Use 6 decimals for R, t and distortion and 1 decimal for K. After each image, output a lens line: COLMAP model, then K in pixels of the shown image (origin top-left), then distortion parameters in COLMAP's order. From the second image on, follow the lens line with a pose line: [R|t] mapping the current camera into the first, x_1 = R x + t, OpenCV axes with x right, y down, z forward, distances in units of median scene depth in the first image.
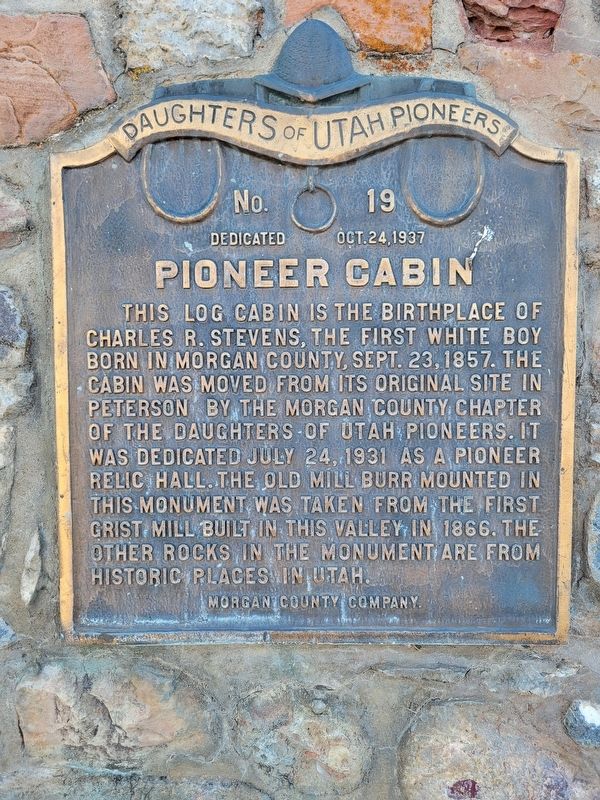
lens RADIAL K [[603.9, 0, 299.4], [0, 603.9, 399.7], [0, 0, 1]] dist [0.033848, -0.003861]
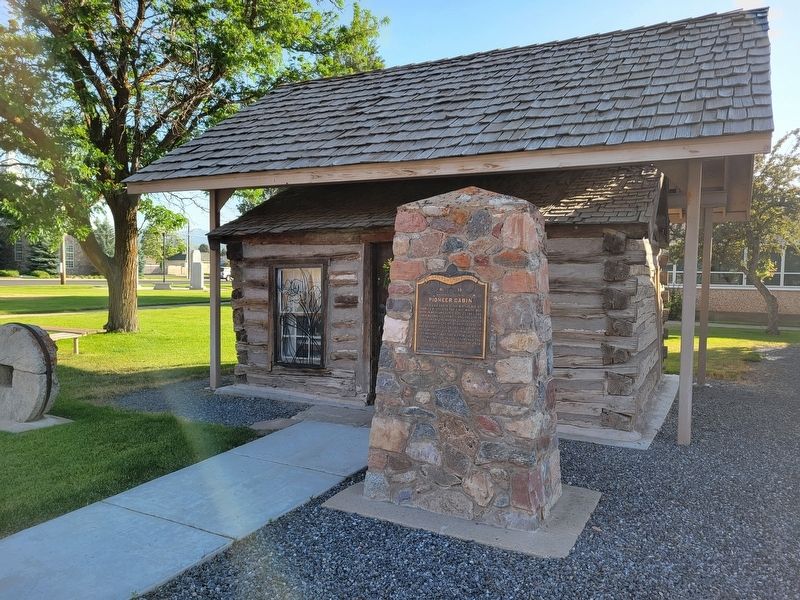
lens RADIAL K [[603.9, 0, 400.2], [0, 603.9, 300.3], [0, 0, 1]] dist [0.033848, -0.003861]
pose [[0.876123, 0.034349, -0.480863, 2.748995], [-0.063872, 0.996936, -0.045161, 0.130528], [0.477839, 0.070280, 0.875632, -5.115408]]
